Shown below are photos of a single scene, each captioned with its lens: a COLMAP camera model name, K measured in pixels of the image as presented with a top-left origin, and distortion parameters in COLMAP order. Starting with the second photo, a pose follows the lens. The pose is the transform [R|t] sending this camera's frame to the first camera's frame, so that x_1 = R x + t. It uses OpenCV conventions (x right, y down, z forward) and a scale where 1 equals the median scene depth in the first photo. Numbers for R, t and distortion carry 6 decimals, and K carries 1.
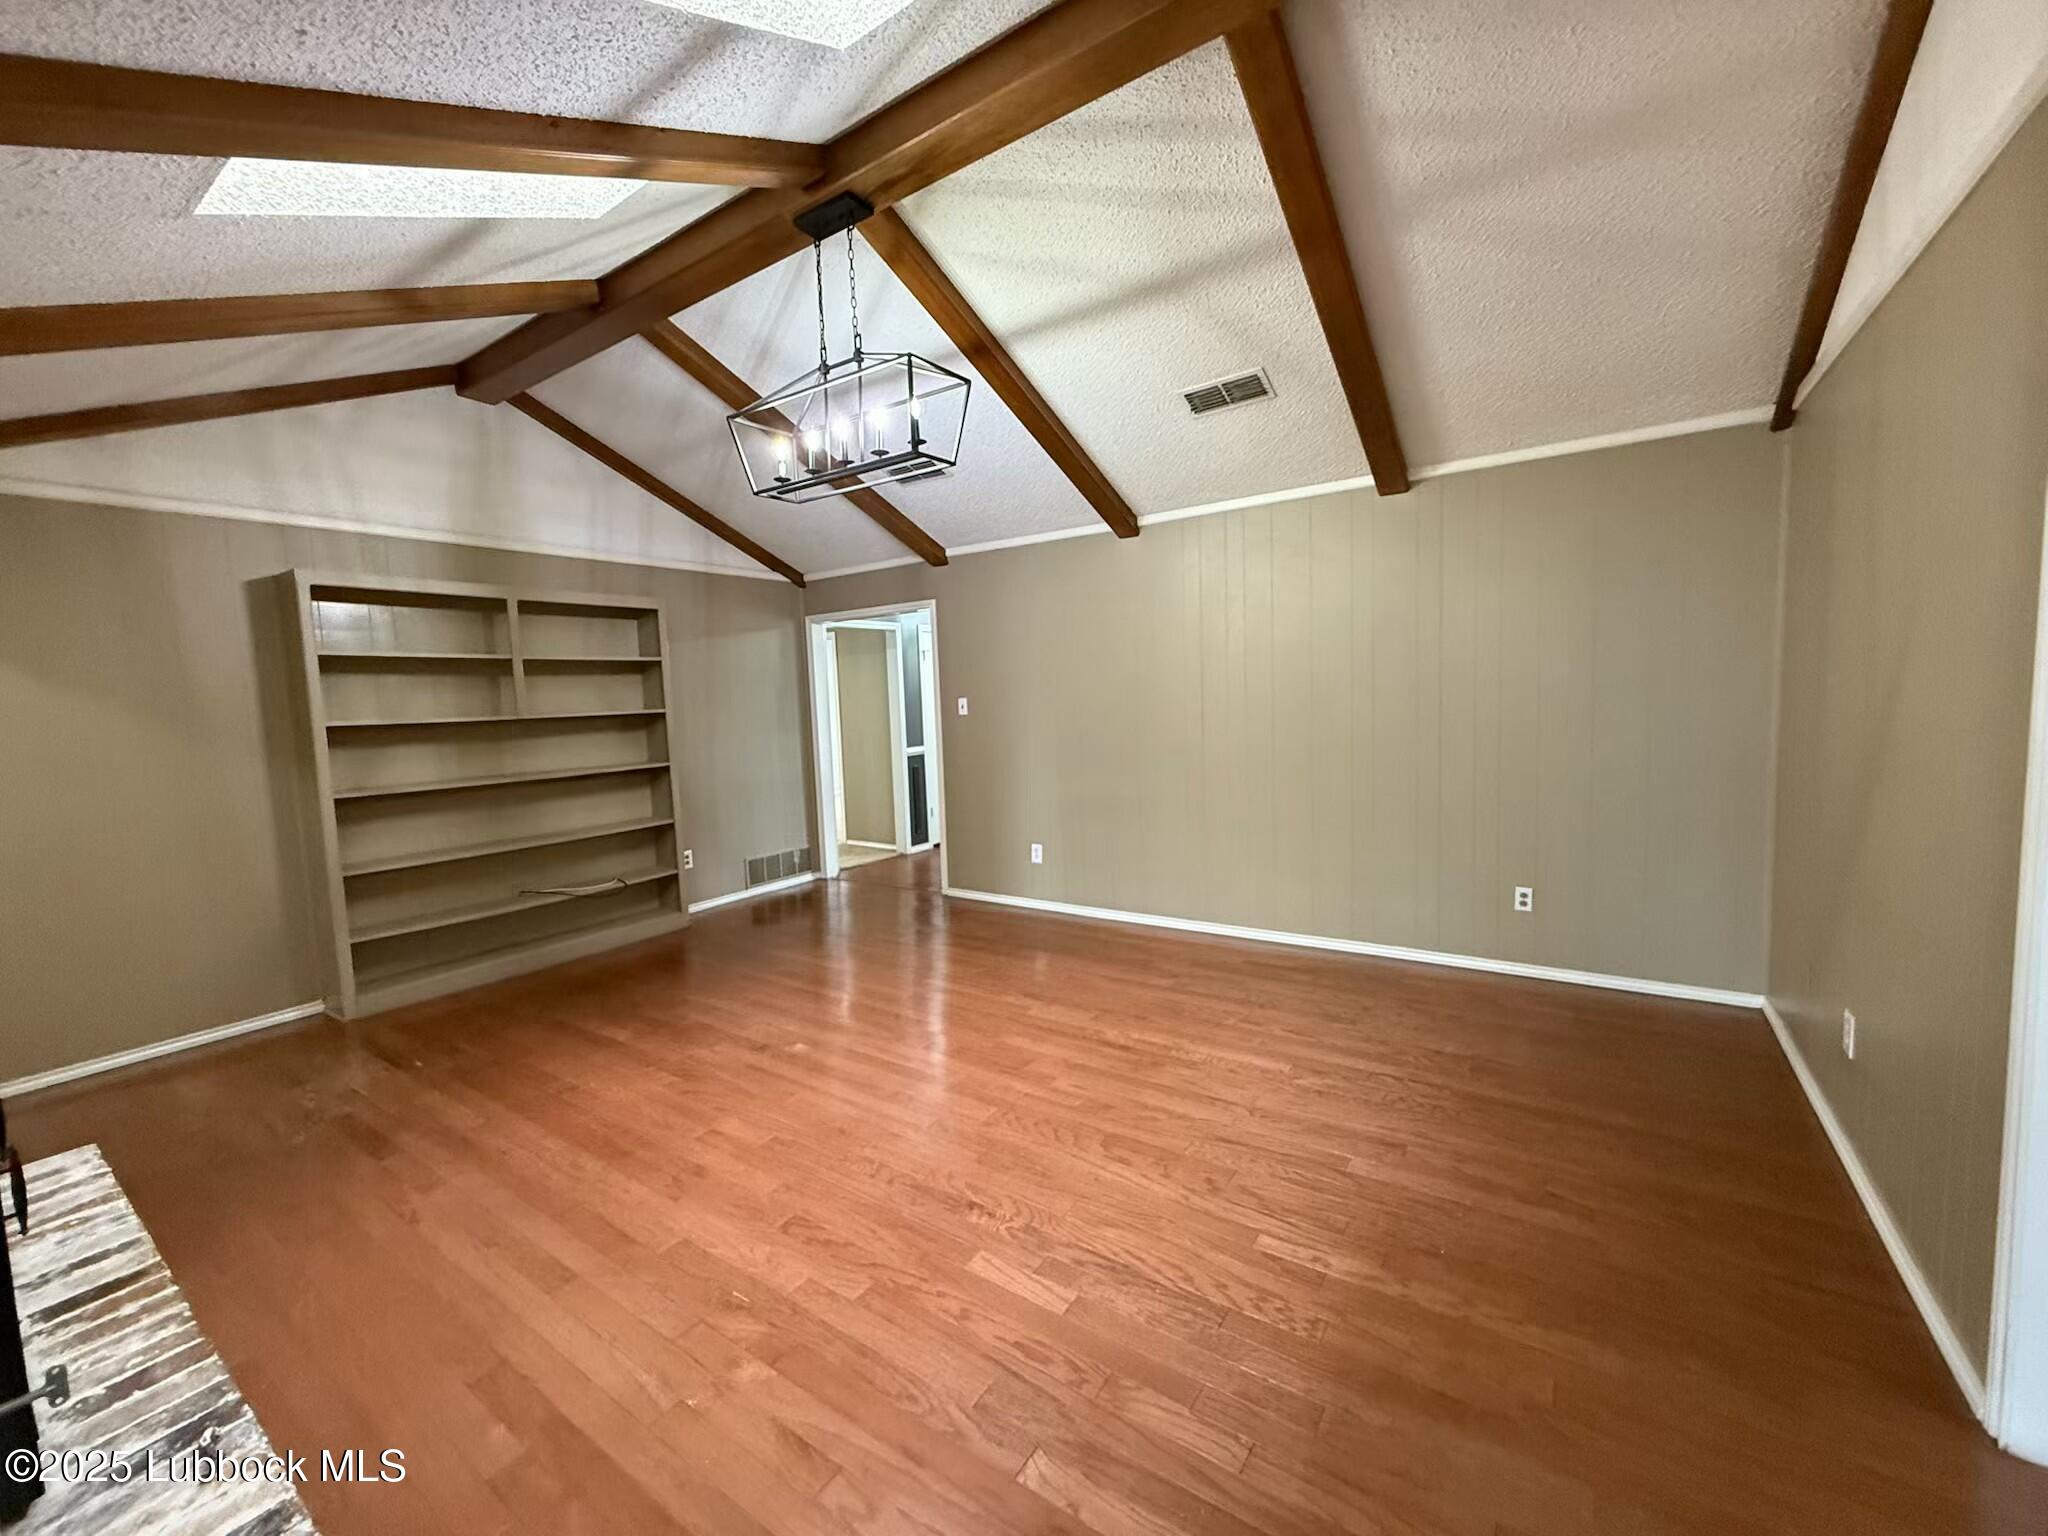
lens RADIAL K [[814.4, 0, 1017.3], [0, 814.4, 766.9], [0, 0, 1]] dist [-0.000217, -0.000007]
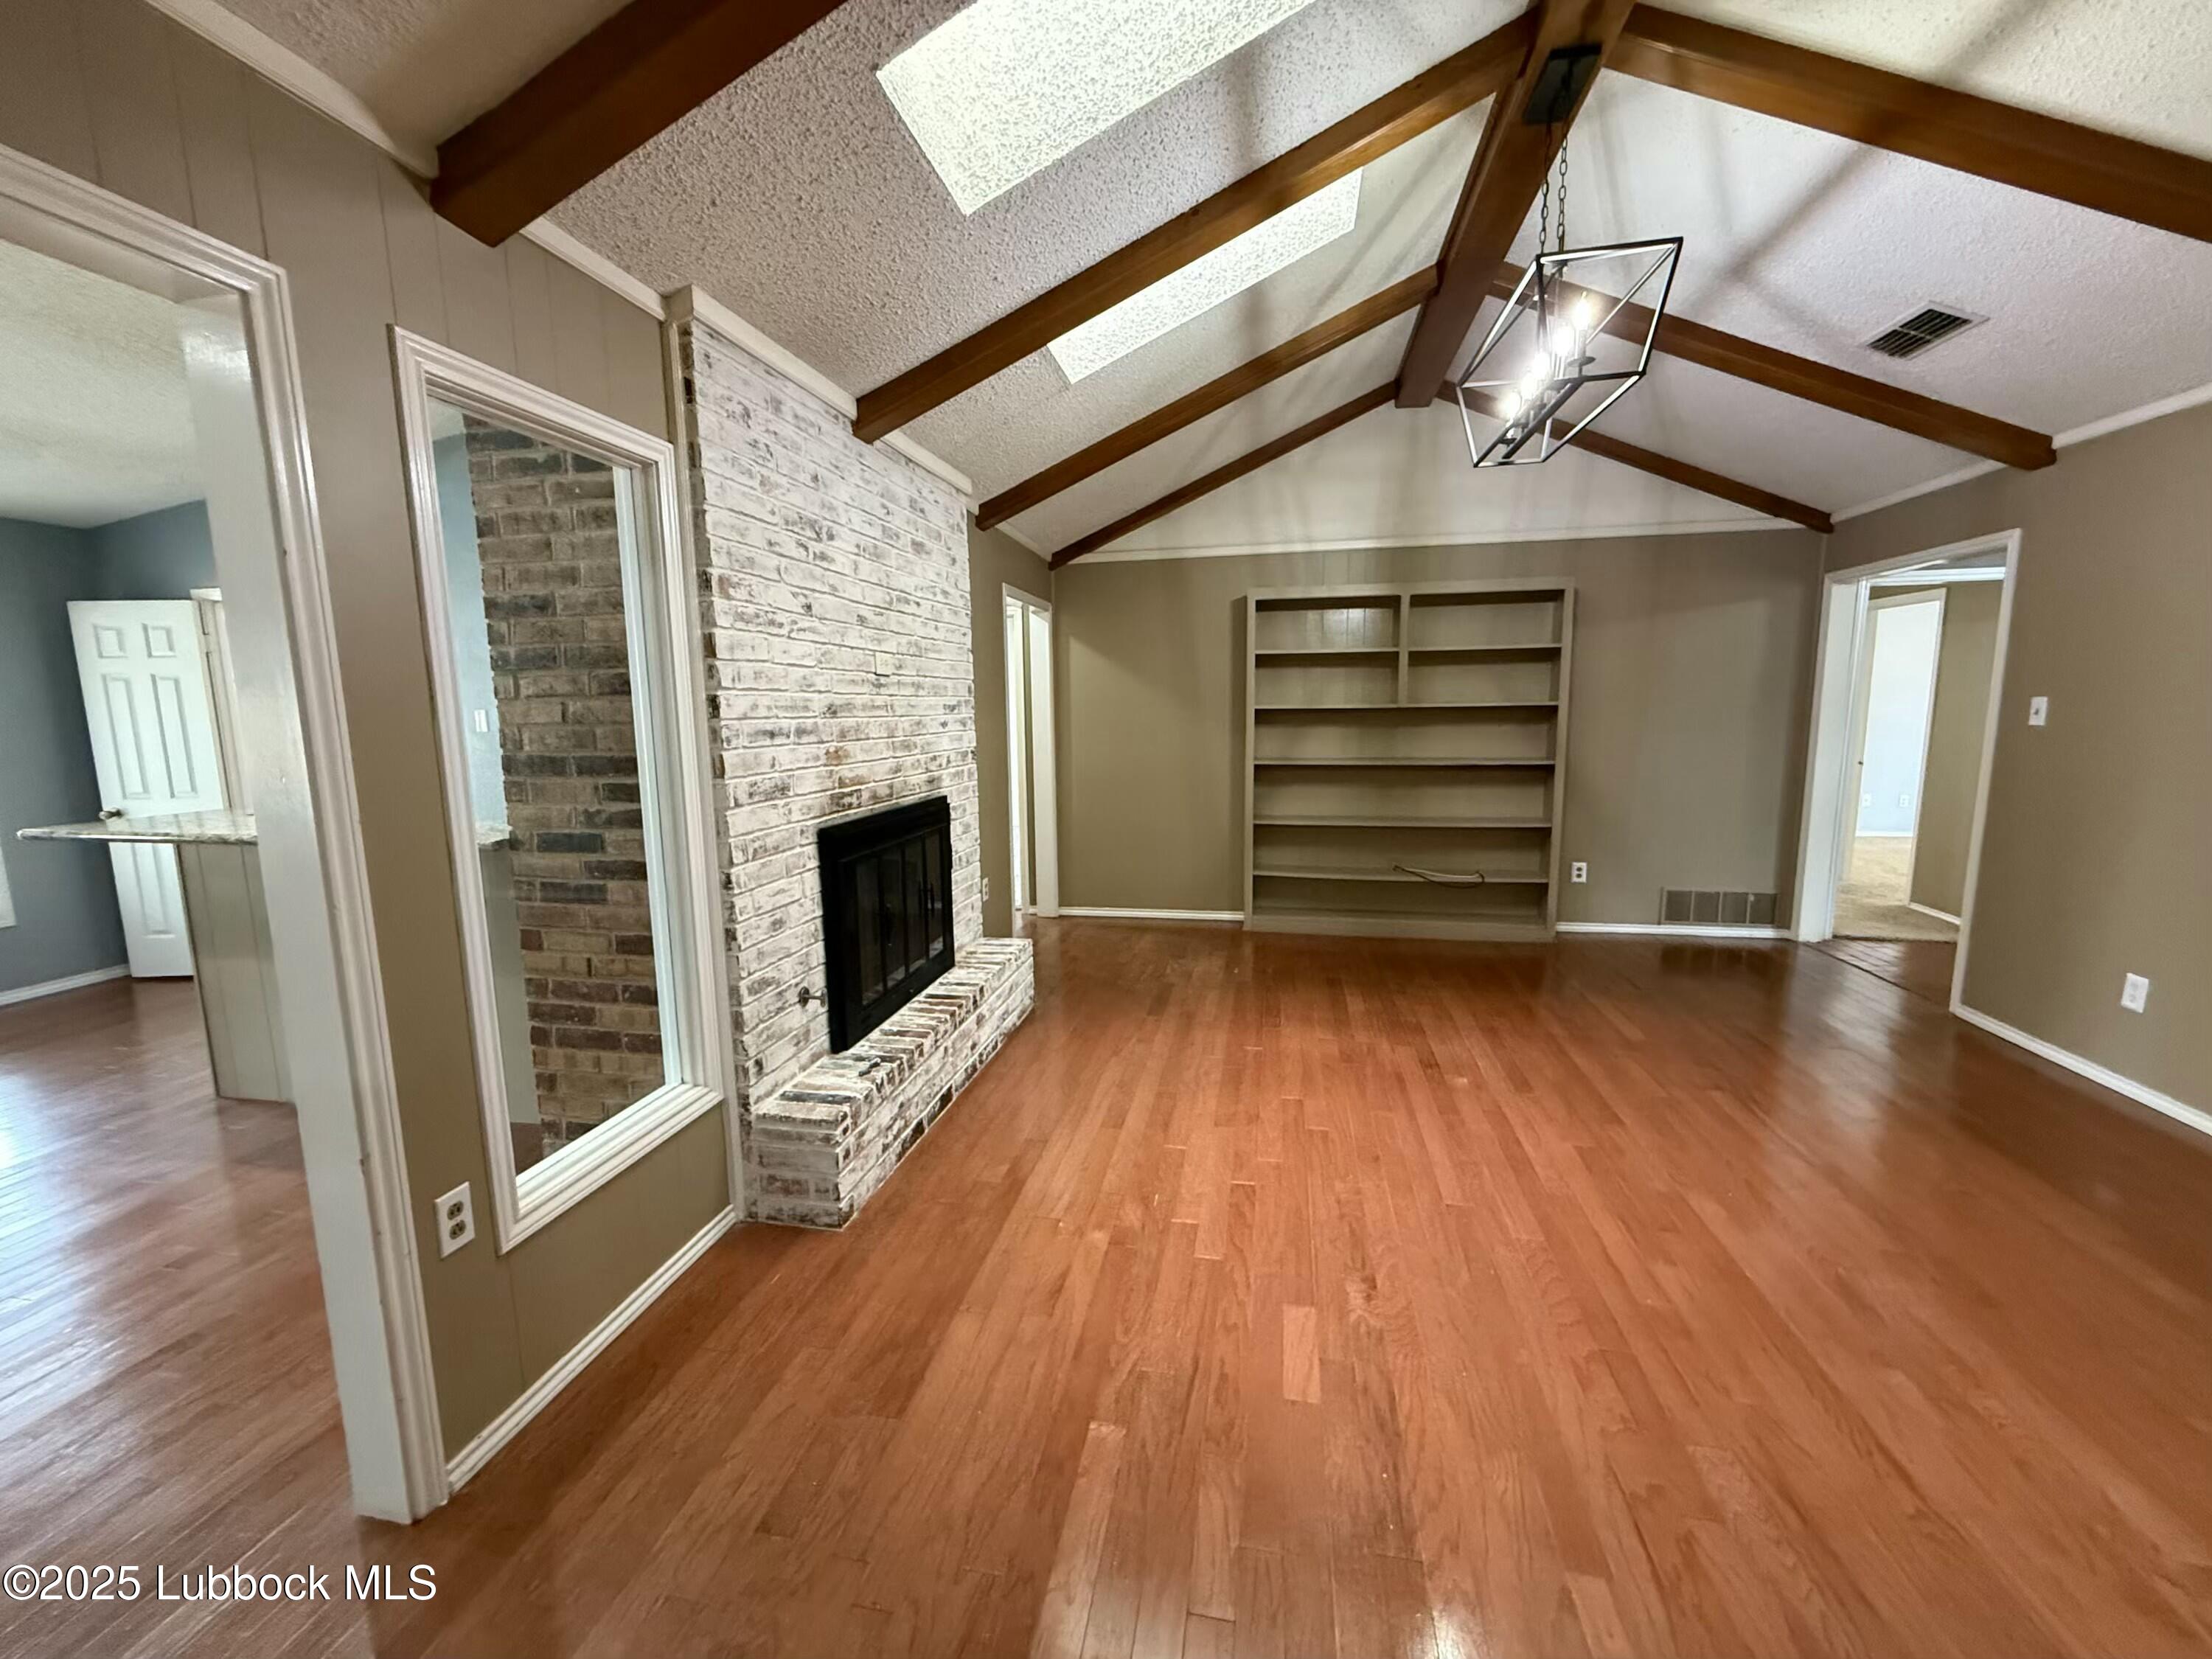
lens RADIAL K [[879.6, 0, 1098.7], [0, 879.6, 828.3], [0, 0, 1]] dist [-0.000217, -0.000007]
pose [[0.395956, 0.159725, -0.904272, 0.352944], [-0.081827, 0.986976, 0.138504, -0.033550], [0.914617, 0.019152, 0.403868, 0.188604]]
